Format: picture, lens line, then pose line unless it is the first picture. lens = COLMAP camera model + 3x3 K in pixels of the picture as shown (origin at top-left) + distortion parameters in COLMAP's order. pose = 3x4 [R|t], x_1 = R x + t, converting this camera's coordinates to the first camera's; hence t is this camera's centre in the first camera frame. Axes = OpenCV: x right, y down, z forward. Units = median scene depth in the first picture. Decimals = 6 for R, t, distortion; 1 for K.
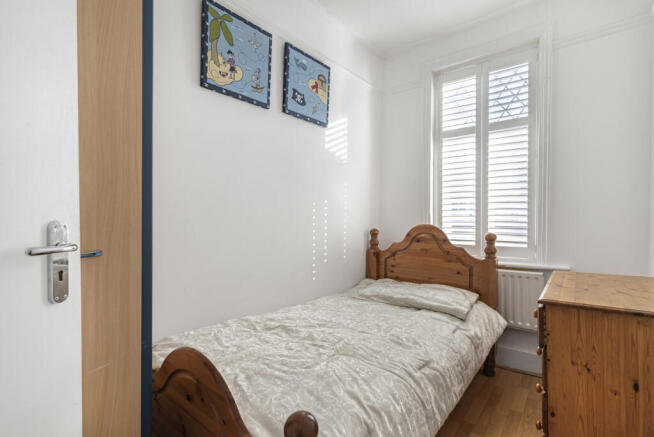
lens RADIAL K [[314.7, 0, 327.9], [0, 314.7, 219.0], [0, 0, 1]] dist [0.000397, -0.000111]
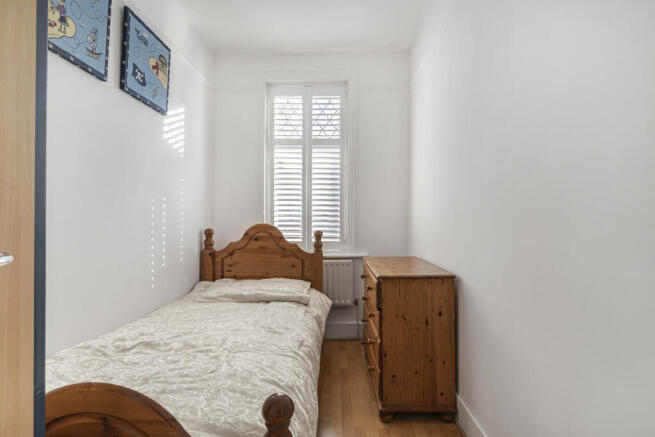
lens RADIAL K [[331.9, 0, 314.7], [0, 331.9, 216.9], [0, 0, 1]] dist [-0.003992, -0.000307]
pose [[0.789513, 0.007840, 0.613684, -0.277819], [-0.005050, 0.999968, -0.006278, 0.000138], [-0.613714, 0.001858, 0.789527, 0.000629]]
